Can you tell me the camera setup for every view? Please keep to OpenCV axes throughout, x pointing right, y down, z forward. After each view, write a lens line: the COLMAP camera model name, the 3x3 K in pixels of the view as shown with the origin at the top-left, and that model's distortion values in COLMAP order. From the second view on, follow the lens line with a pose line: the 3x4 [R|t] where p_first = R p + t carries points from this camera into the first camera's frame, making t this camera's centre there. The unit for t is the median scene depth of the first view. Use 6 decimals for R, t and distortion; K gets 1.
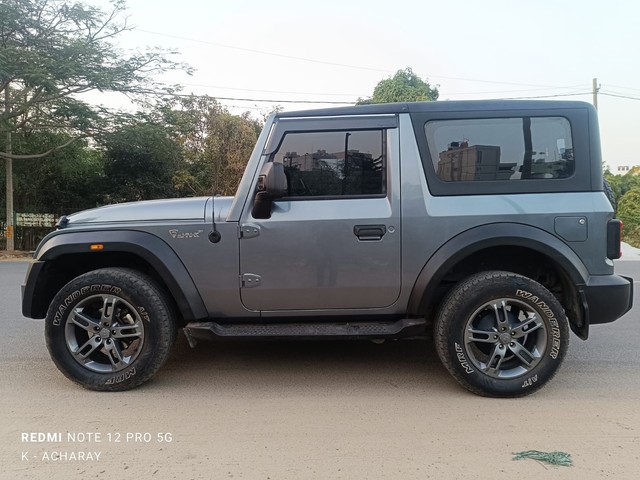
lens RADIAL K [[480.4, 0, 320.0], [0, 480.4, 240.0], [0, 0, 1]] dist [0.047331, -0.052090]
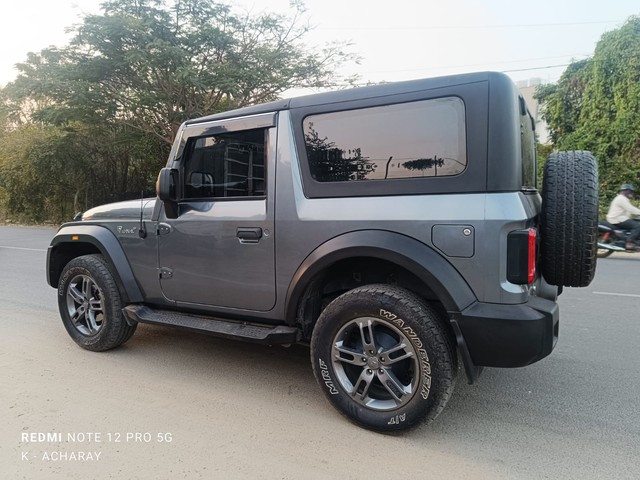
lens RADIAL K [[480.4, 0, 320.0], [0, 480.4, 240.0], [0, 0, 1]] dist [0.047331, -0.052090]
pose [[0.859876, 0.046013, -0.508425, 0.730700], [-0.023979, 0.998471, 0.049809, -0.057793], [0.509940, -0.030638, 0.859664, 0.217558]]
